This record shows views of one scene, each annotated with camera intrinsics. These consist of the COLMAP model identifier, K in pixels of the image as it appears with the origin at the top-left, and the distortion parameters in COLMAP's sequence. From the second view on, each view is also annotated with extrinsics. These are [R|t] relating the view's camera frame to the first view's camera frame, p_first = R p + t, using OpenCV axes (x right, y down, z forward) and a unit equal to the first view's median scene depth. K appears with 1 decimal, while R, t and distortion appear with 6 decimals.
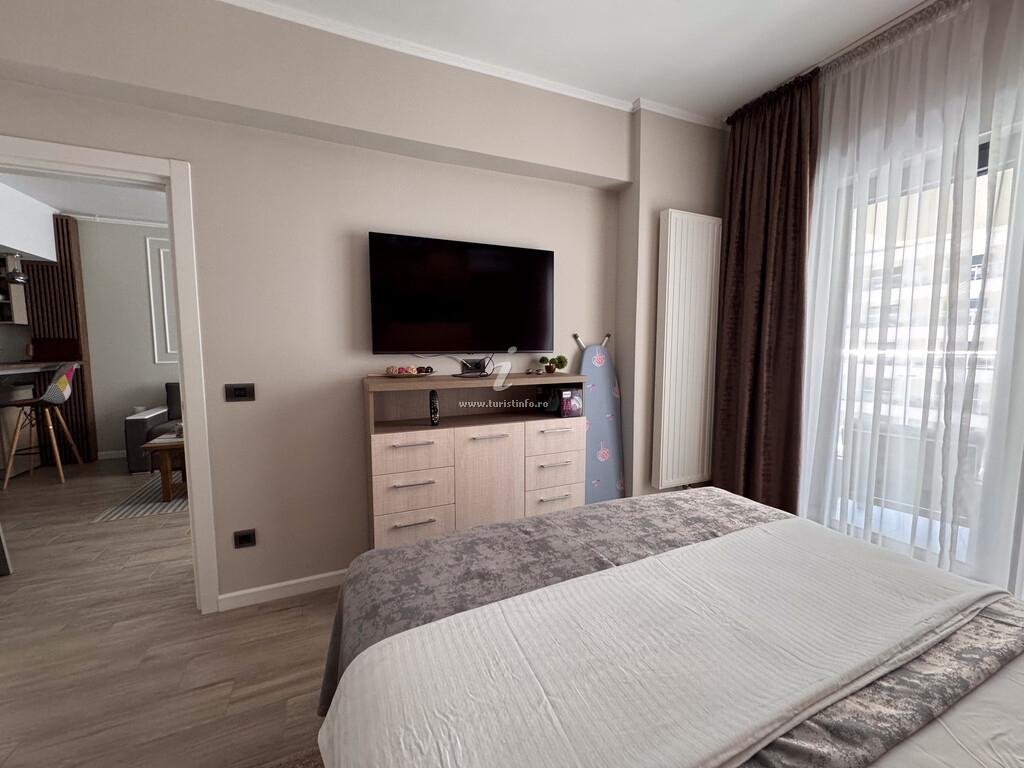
lens RADIAL K [[407.2, 0, 512.6], [0, 407.2, 386.1], [0, 0, 1]] dist [-0.002177, 0.000074]
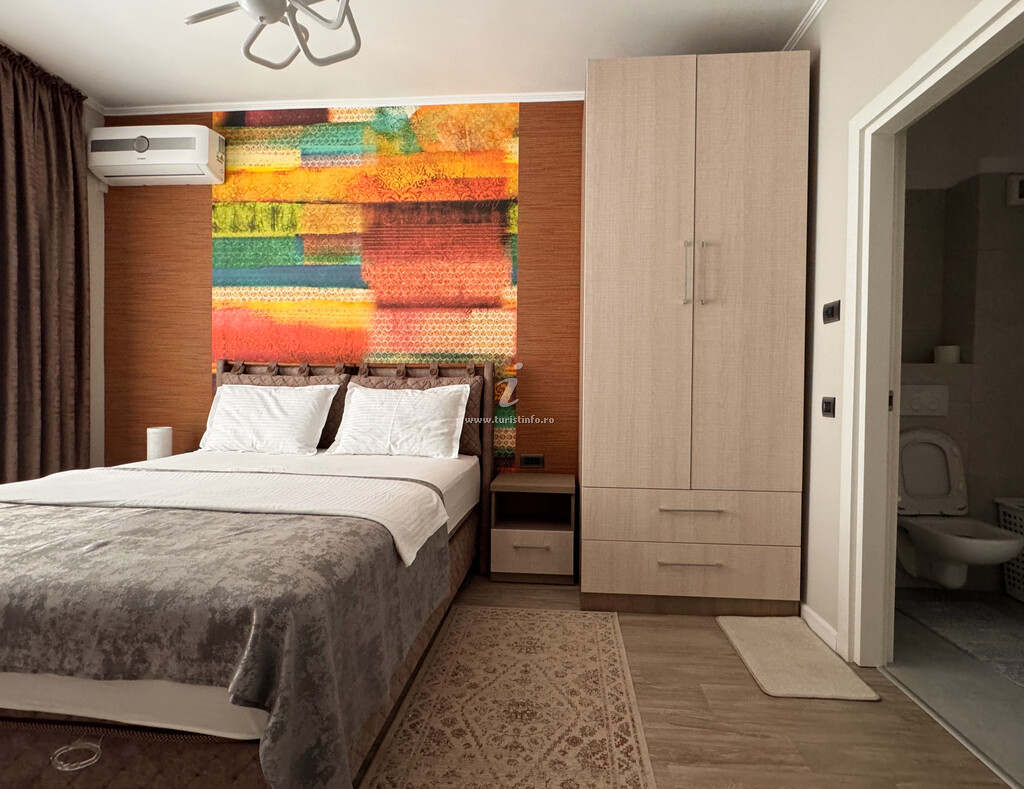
lens RADIAL K [[498.5, 0, 524.0], [0, 498.5, 391.3], [0, 0, 1]] dist [-0.001138, 0.000267]
pose [[-0.882287, -0.013319, 0.470524, -0.980698], [0.034195, 0.995145, 0.092288, 0.047031], [-0.469469, 0.097514, -0.877548, 1.364989]]
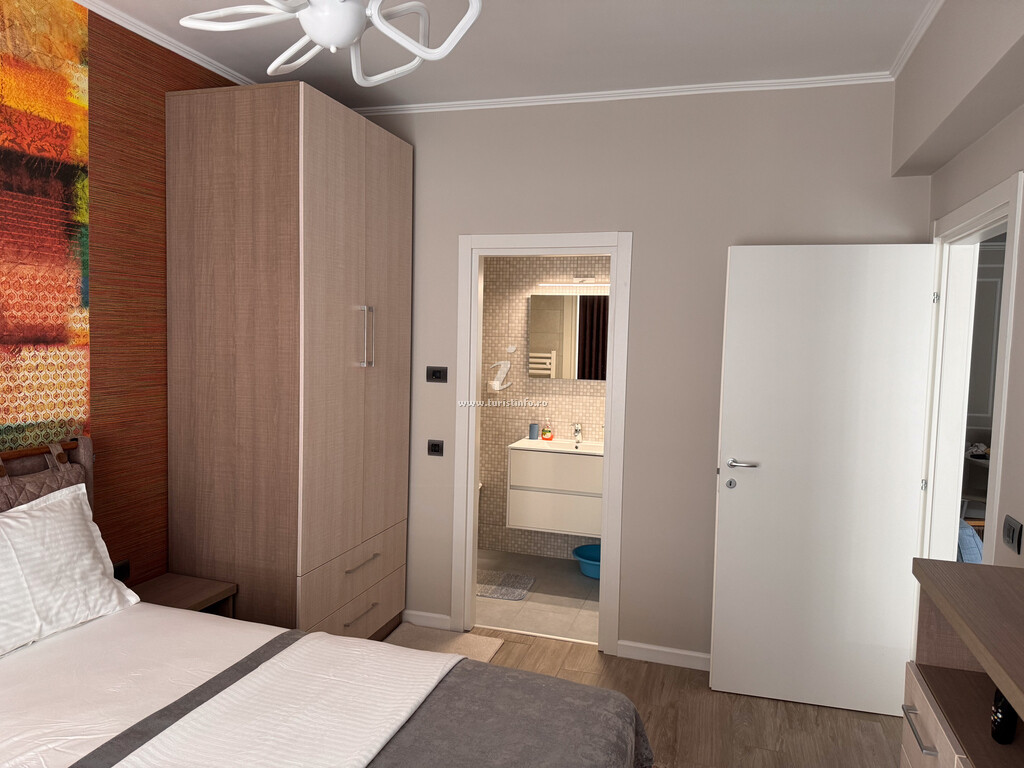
lens RADIAL K [[717.6, 0, 508.6], [0, 717.6, 386.5], [0, 0, 1]] dist [0.064339, -0.080859]
pose [[-0.661305, 0.039425, -0.749081, 0.853549], [-0.094218, 0.986344, 0.135090, -0.386668], [0.744177, 0.159913, -0.648559, 1.601389]]
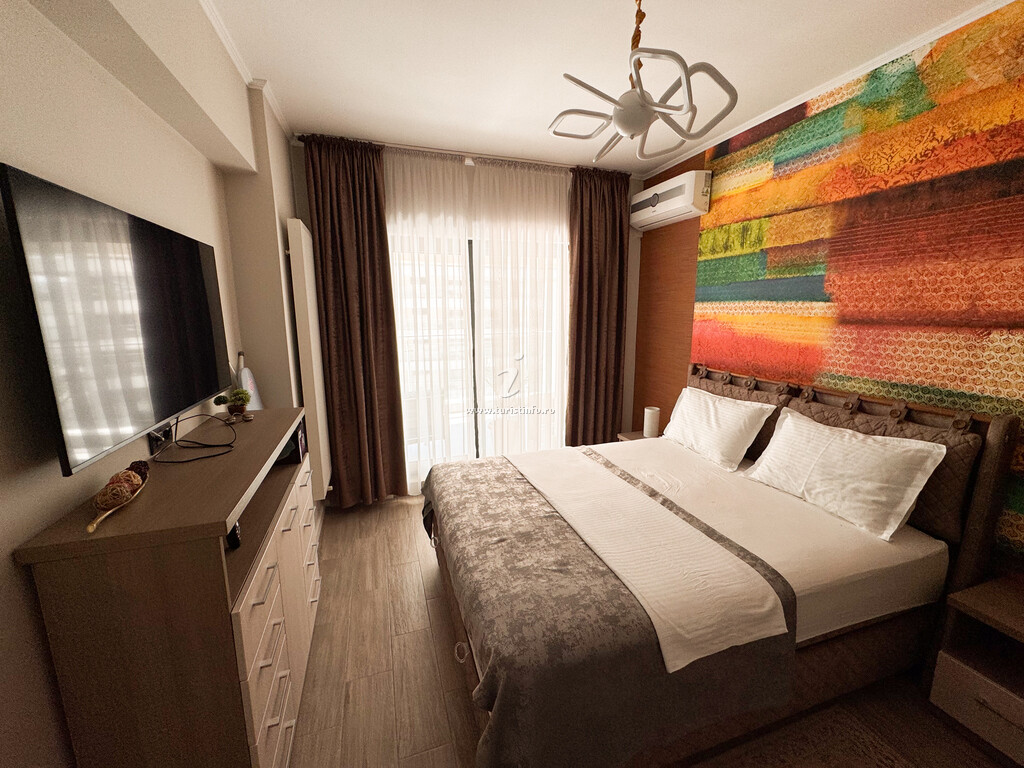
lens RADIAL K [[407.2, 0, 512.8], [0, 407.2, 383.1], [0, 0, 1]] dist [-0.002177, 0.000074]
pose [[0.088782, -0.173164, 0.980883, -1.075392], [0.094624, 0.981785, 0.164758, -0.303673], [-0.991546, 0.078188, 0.103550, 0.792713]]
